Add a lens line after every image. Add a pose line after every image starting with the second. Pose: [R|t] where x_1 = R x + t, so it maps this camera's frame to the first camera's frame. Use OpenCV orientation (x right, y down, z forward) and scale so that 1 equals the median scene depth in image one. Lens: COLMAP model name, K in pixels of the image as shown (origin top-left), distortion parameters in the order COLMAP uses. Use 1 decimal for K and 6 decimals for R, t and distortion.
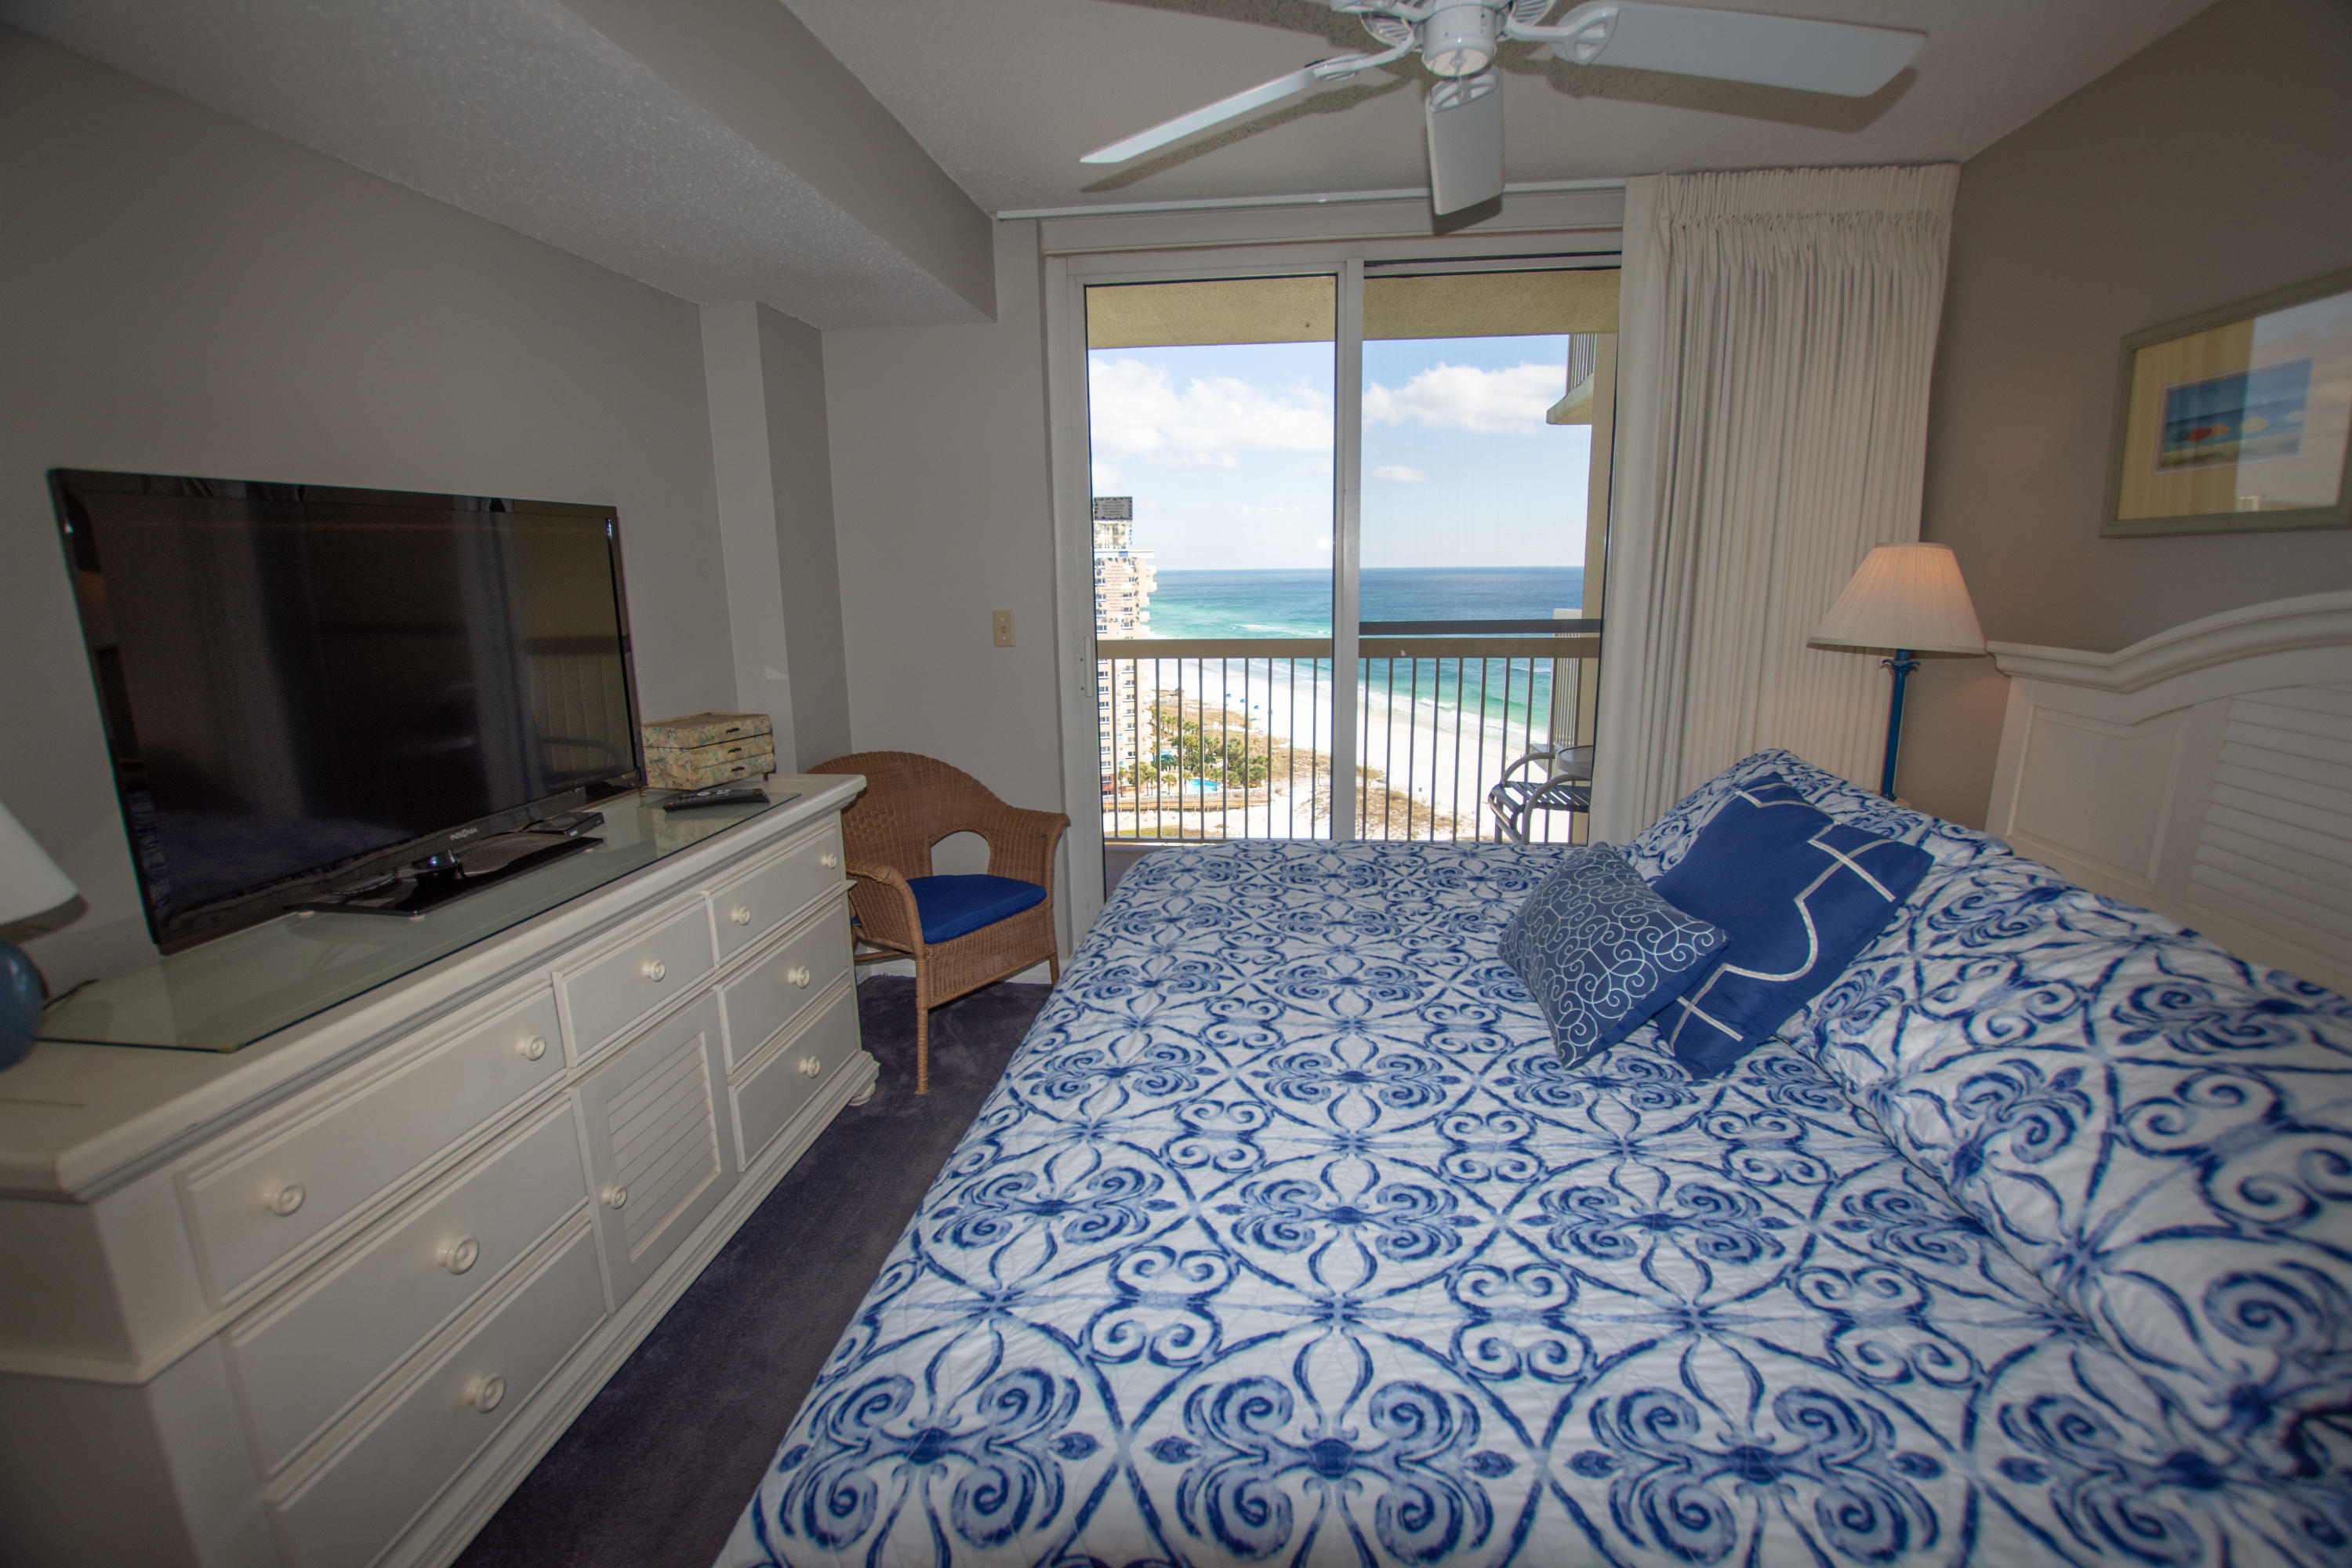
lens RADIAL K [[1022.8, 0, 1185.5], [0, 1022.8, 773.4], [0, 0, 1]] dist [-0.028199, 0.000824]
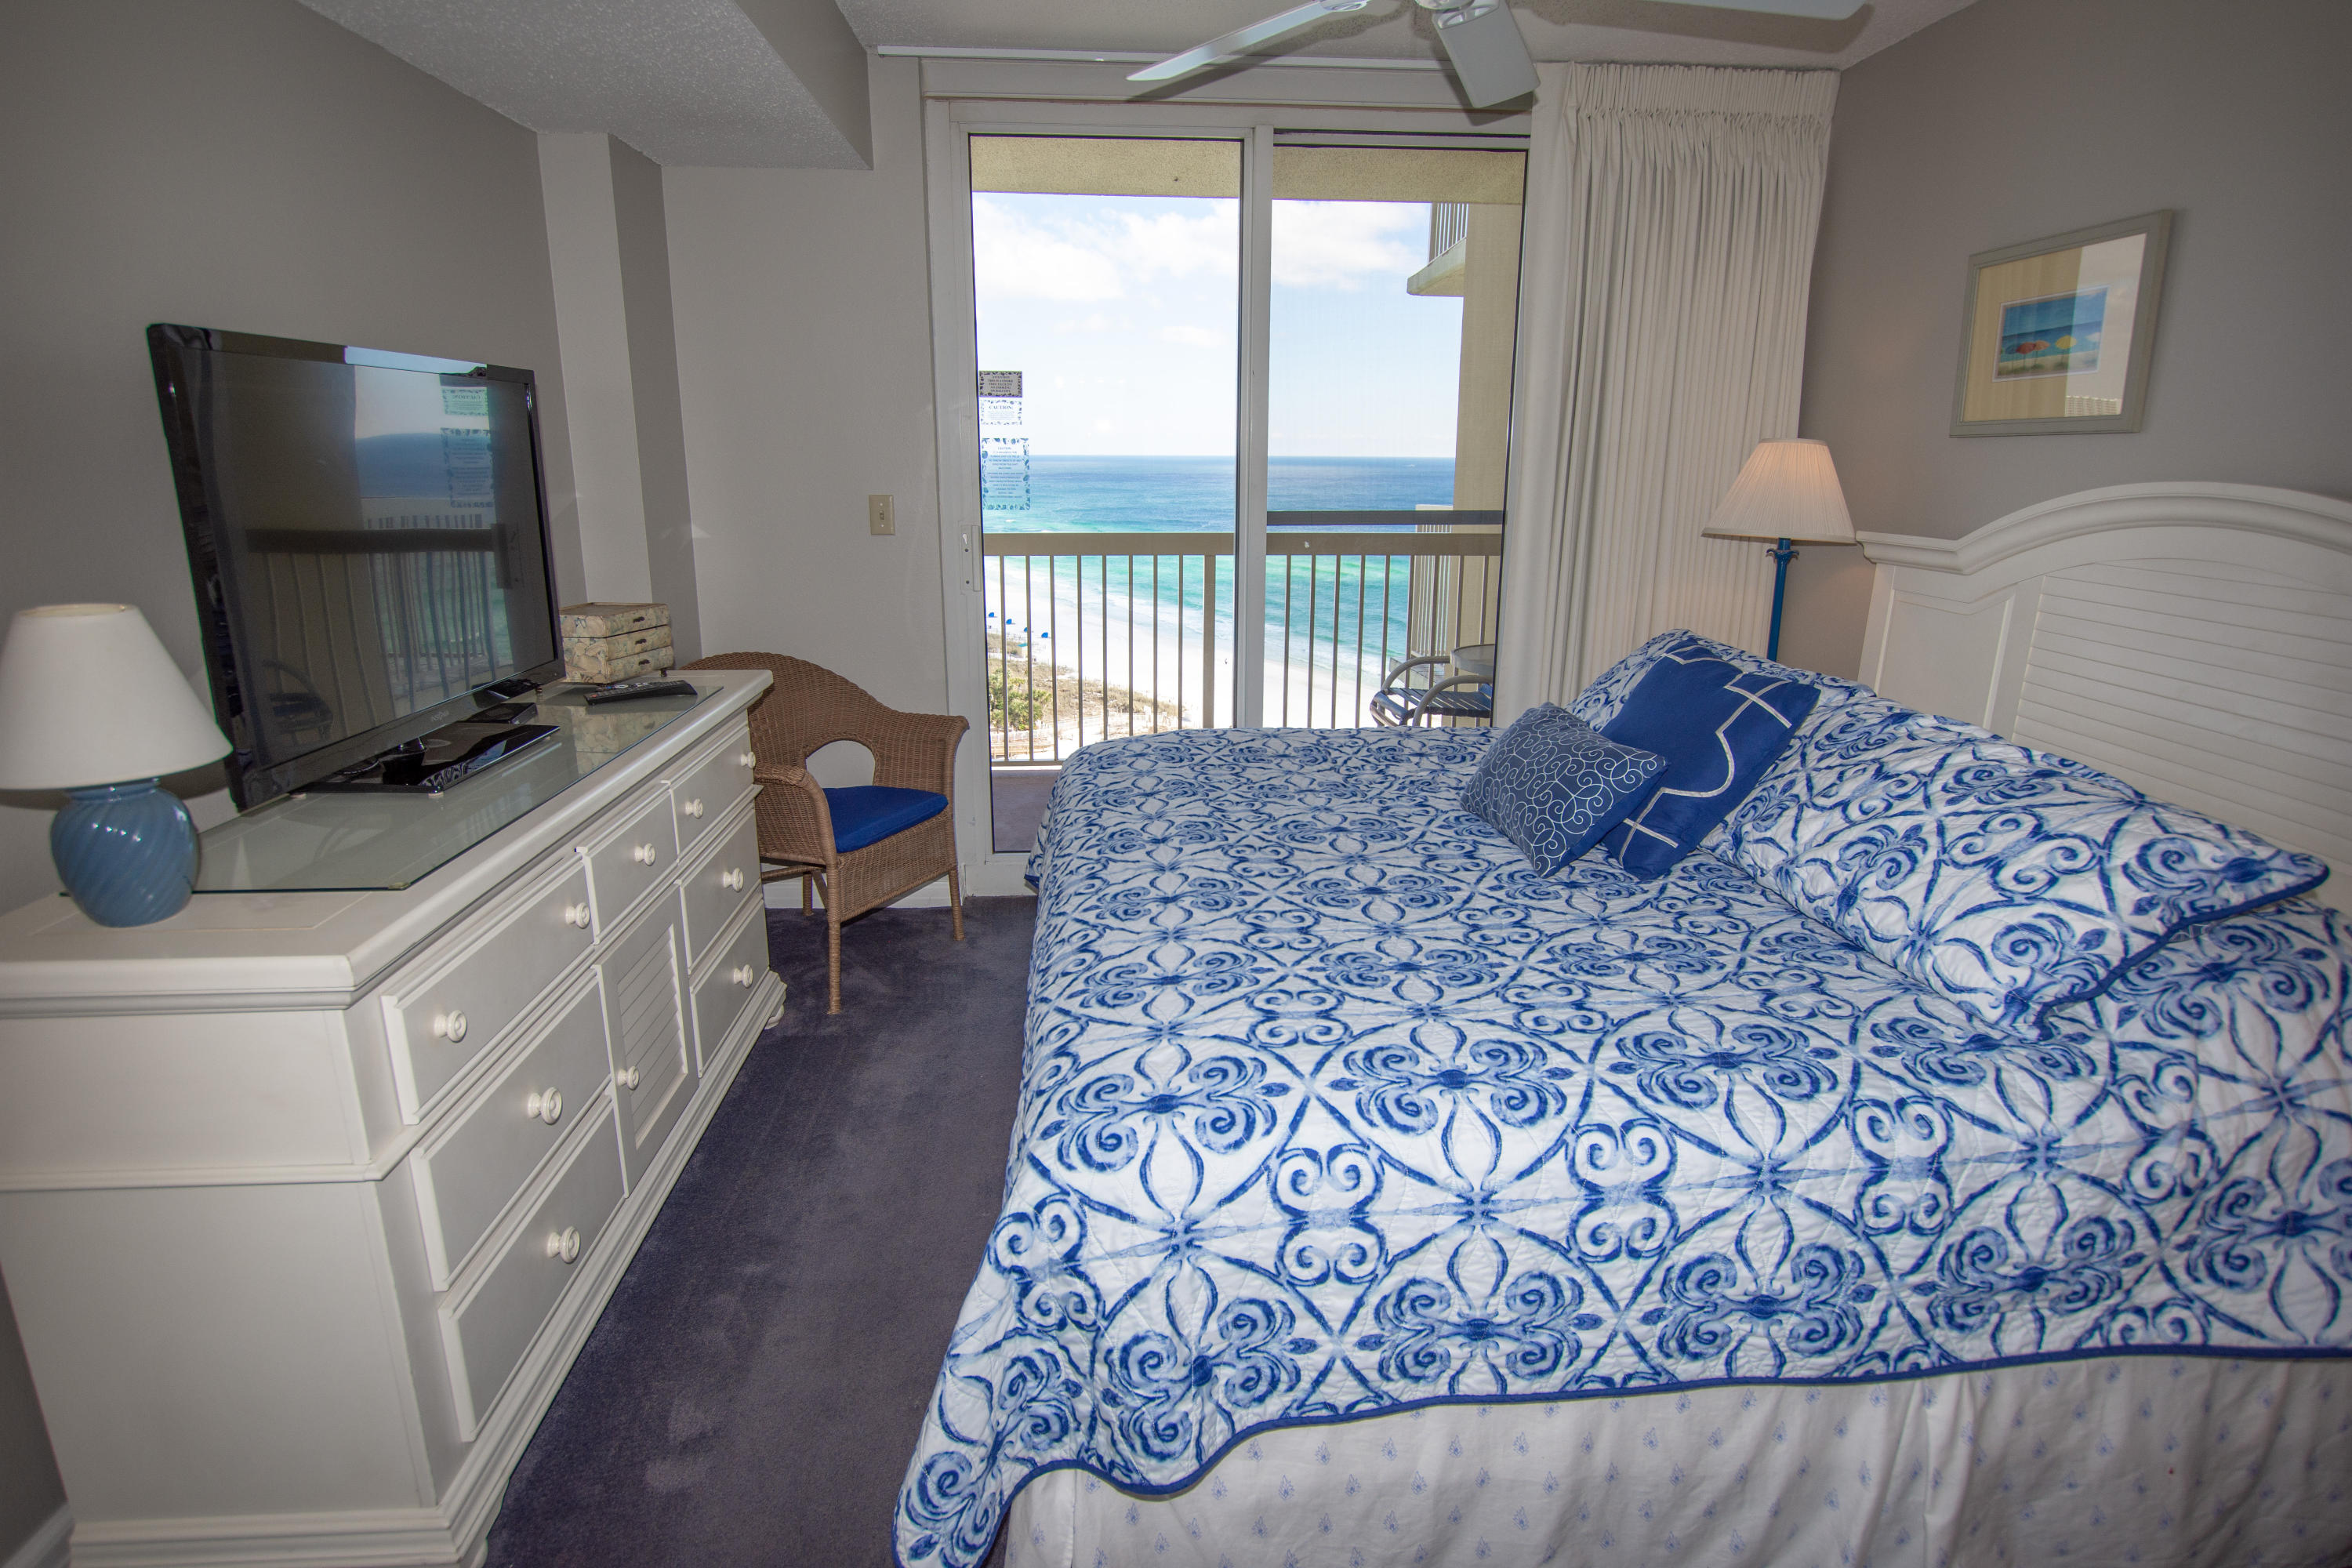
lens RADIAL K [[1257.0, 0, 1185.2], [0, 1257.0, 770.7], [0, 0, 1]] dist [-0.018319, 0.000727]
pose [[0.982607, -0.026768, 0.183756, -0.337004], [0.017866, 0.998593, 0.049933, 0.090798], [-0.184834, -0.045781, 0.981703, -0.405708]]
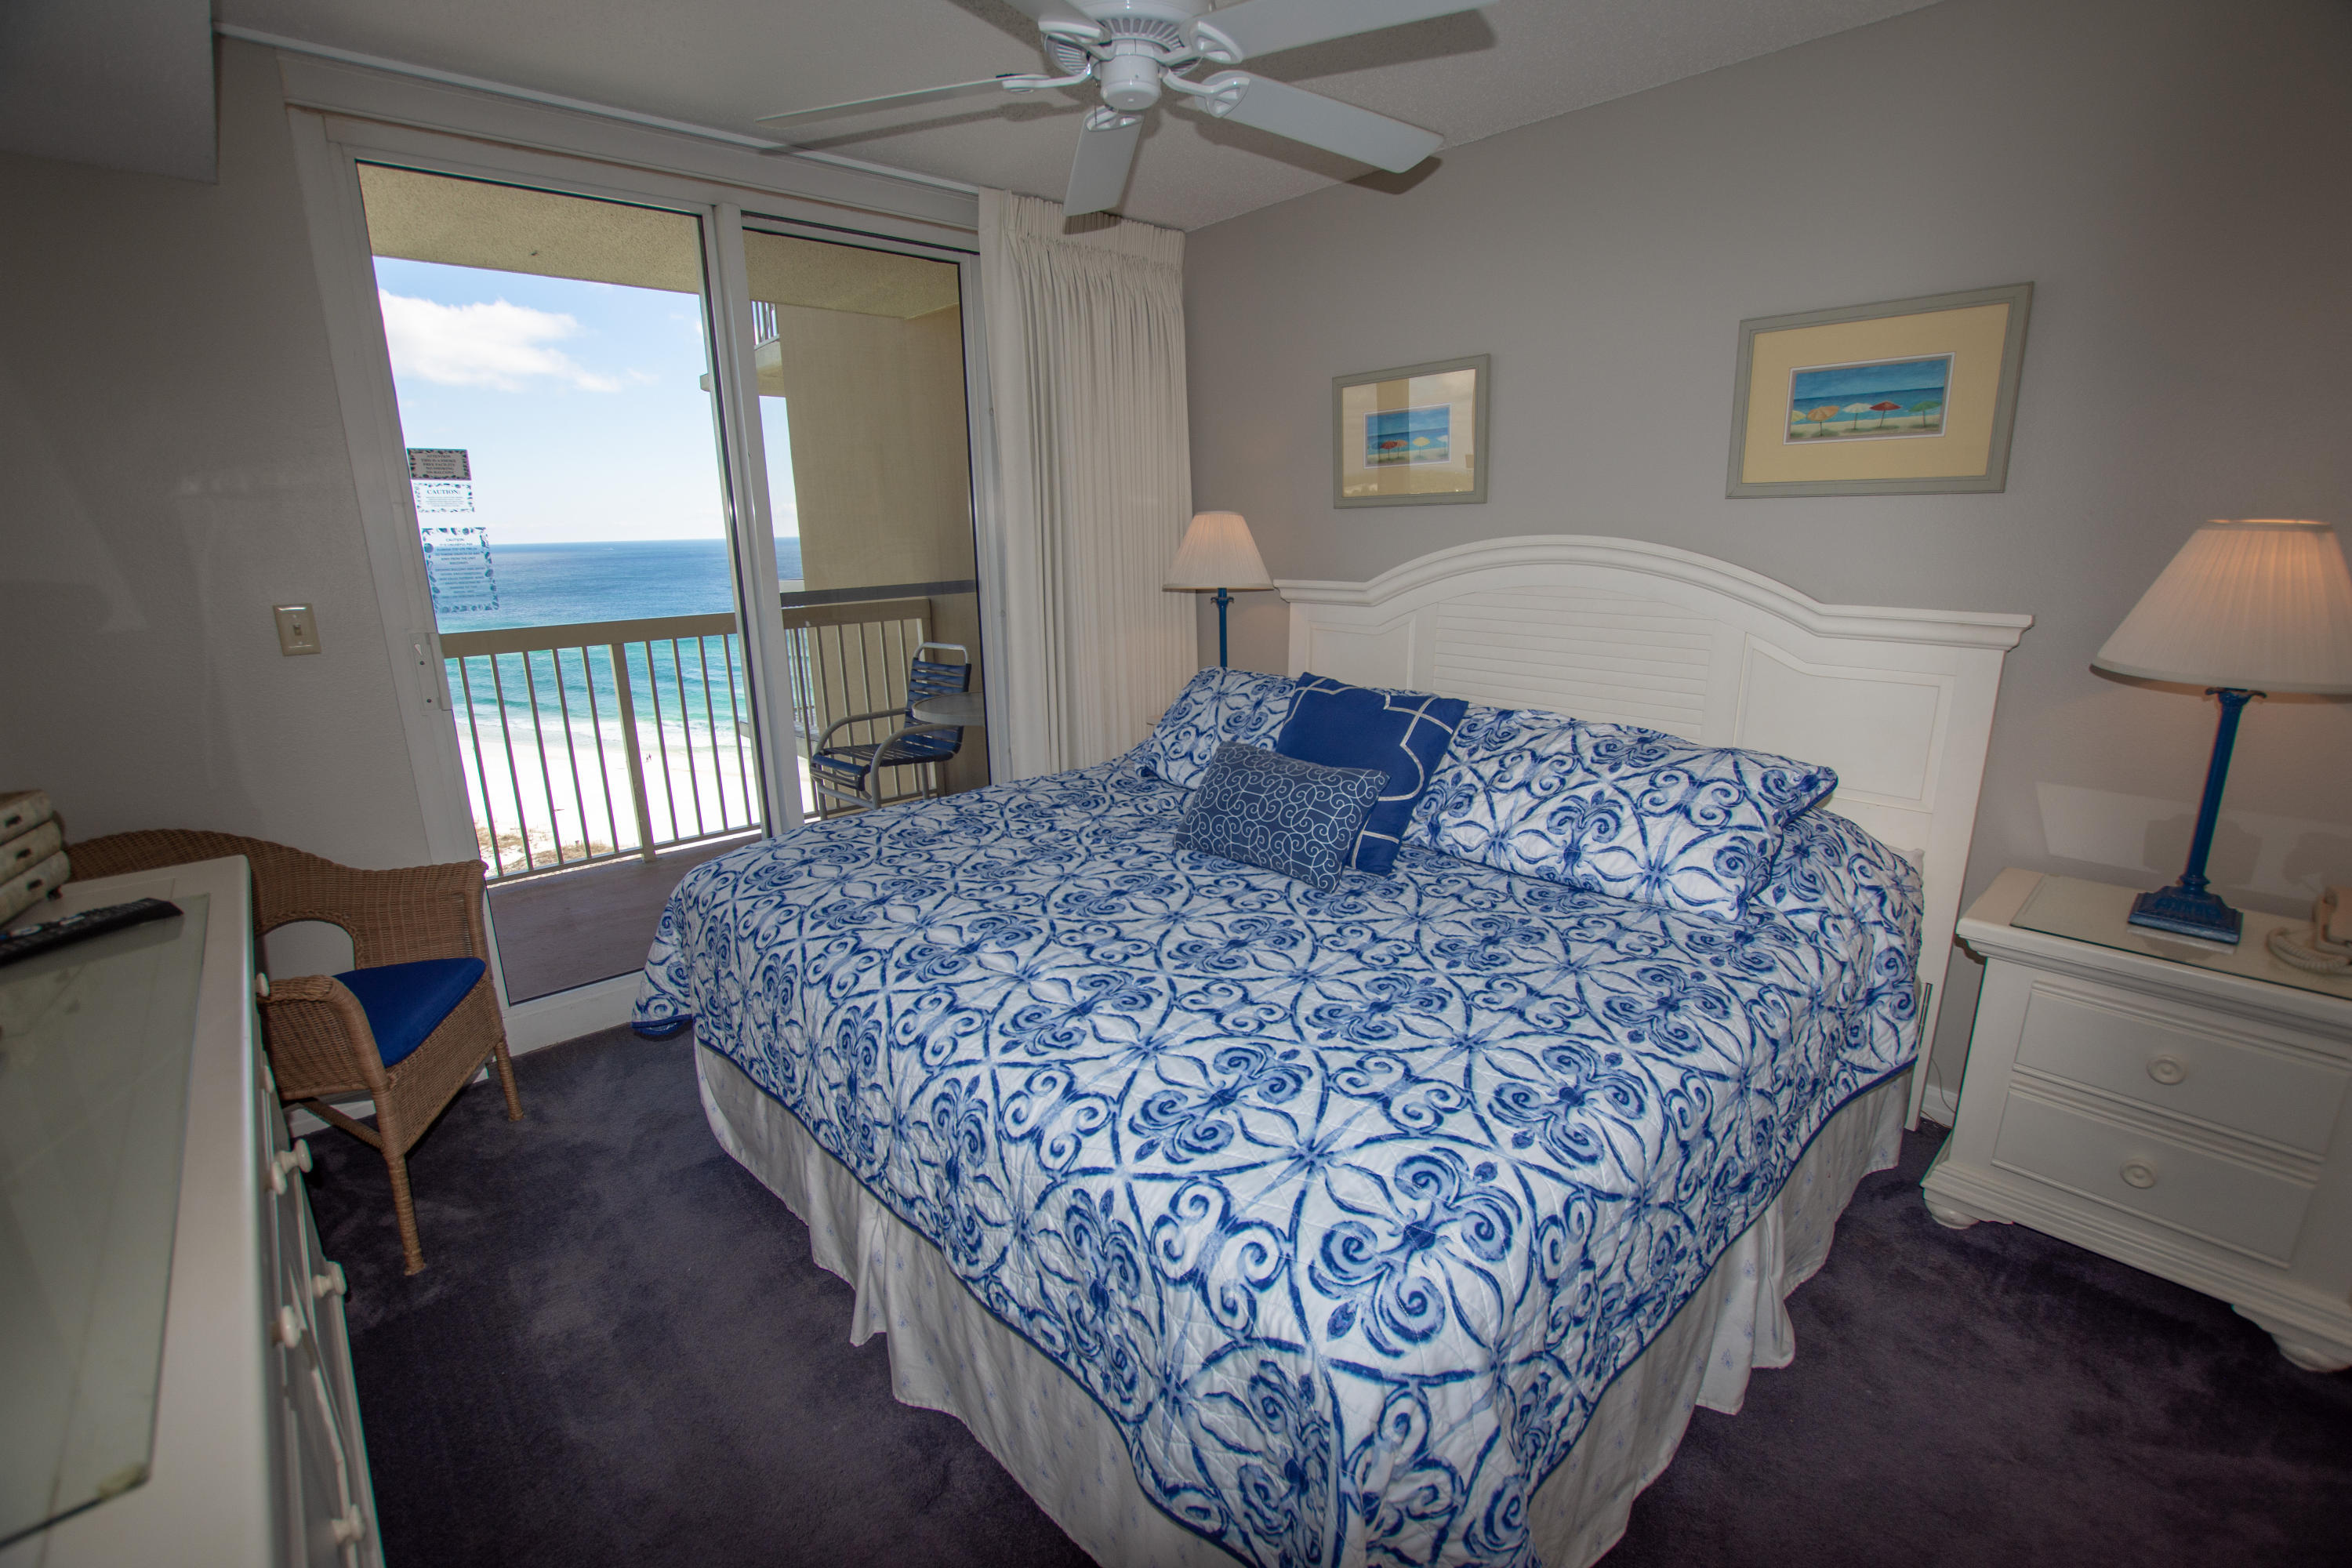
lens RADIAL K [[1022.8, 0, 1185.5], [0, 1022.8, 773.4], [0, 0, 1]] dist [-0.028199, 0.000824]
pose [[0.654718, -0.175715, 0.735166, -0.812527], [0.156571, 0.983037, 0.095521, -0.034717], [-0.739480, 0.052566, 0.671123, 0.224589]]
